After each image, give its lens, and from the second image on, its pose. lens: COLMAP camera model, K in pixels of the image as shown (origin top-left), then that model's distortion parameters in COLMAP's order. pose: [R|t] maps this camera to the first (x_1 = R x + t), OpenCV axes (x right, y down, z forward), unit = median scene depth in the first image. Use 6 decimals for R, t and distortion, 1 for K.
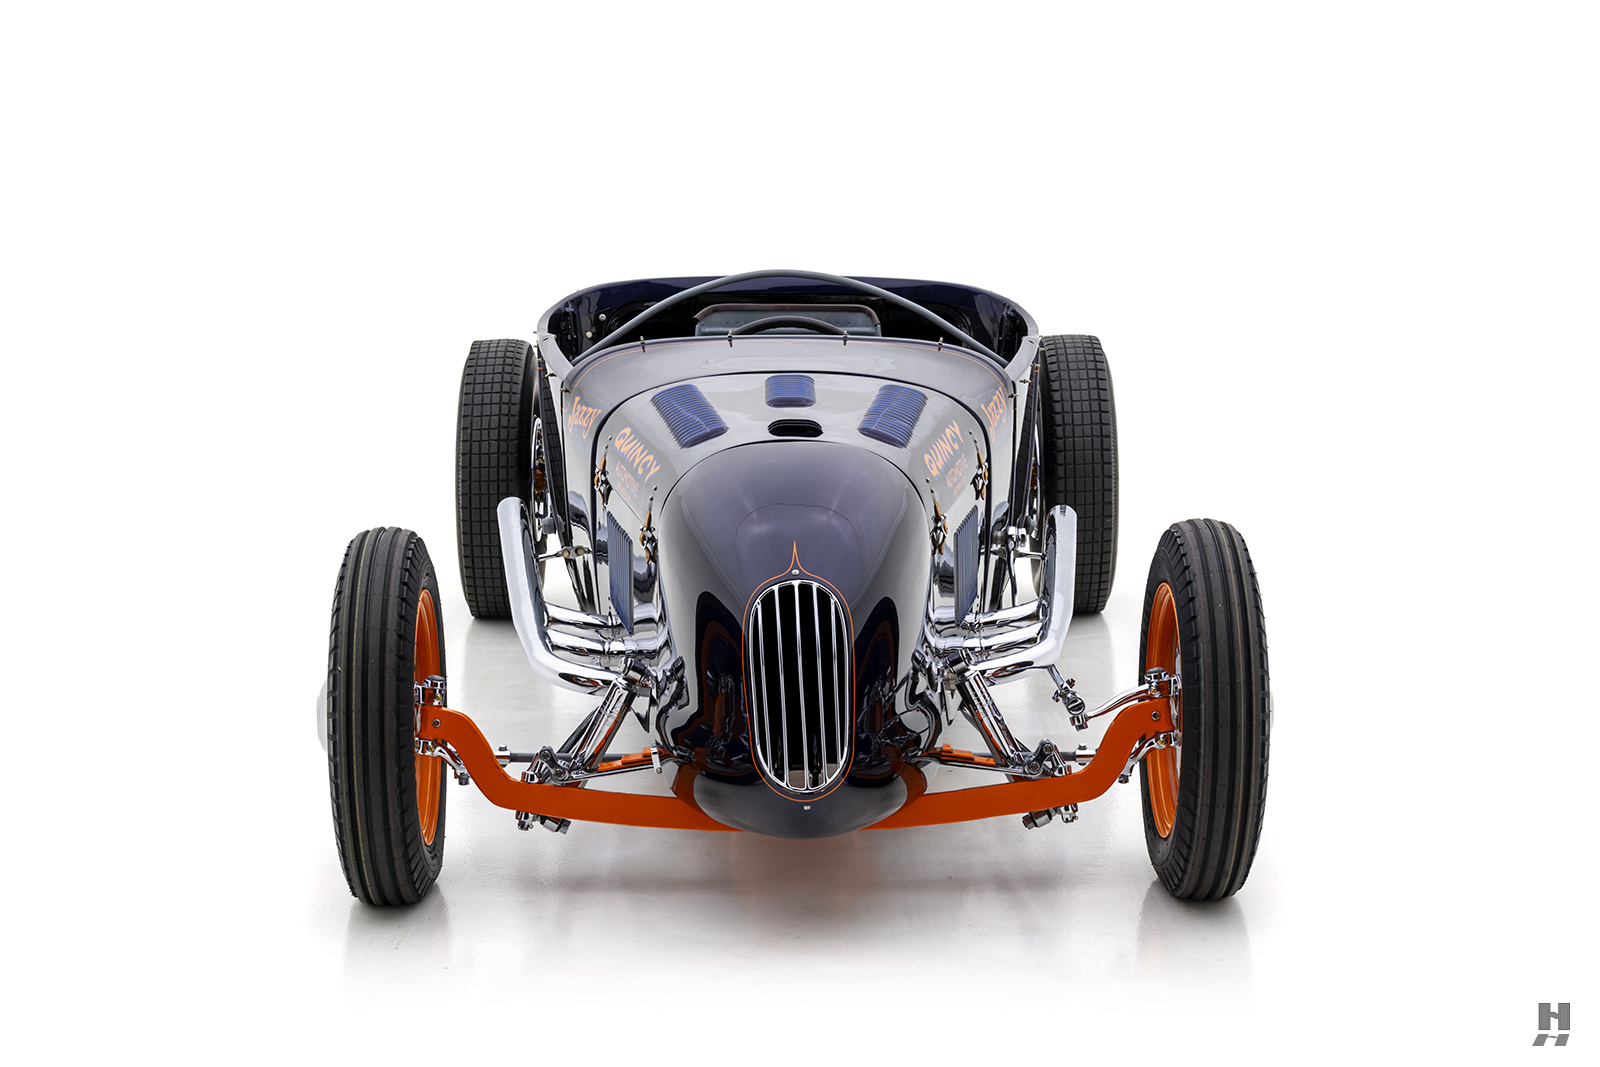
lens RADIAL K [[2900.5, 0, 798.1], [0, 2900.5, 533.9], [0, 0, 1]] dist [0.130582, 0.000000]
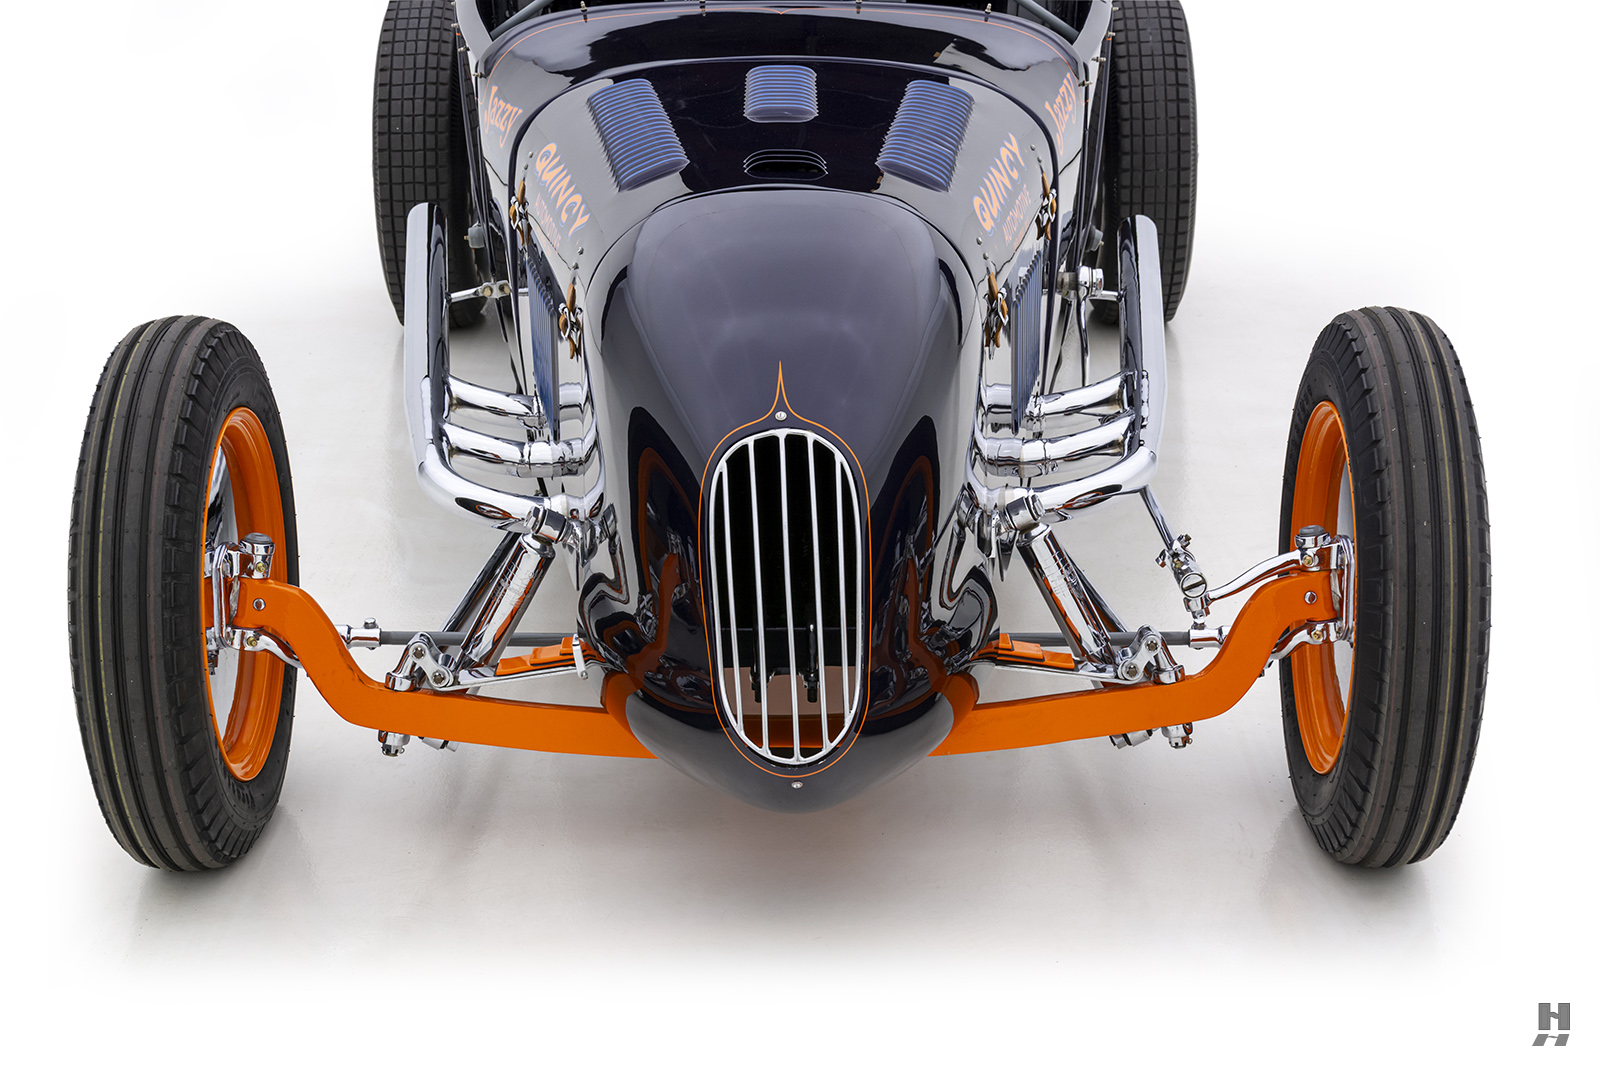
lens RADIAL K [[2643.9, 0, 852.7], [0, 2643.9, 512.4], [0, 0, 1]] dist [-0.022958, 0.000000]
pose [[0.999888, 0.002606, 0.014708, 0.005961], [-0.004808, 0.988414, 0.151703, -0.050370], [-0.014143, -0.151756, 0.988317, 0.381454]]
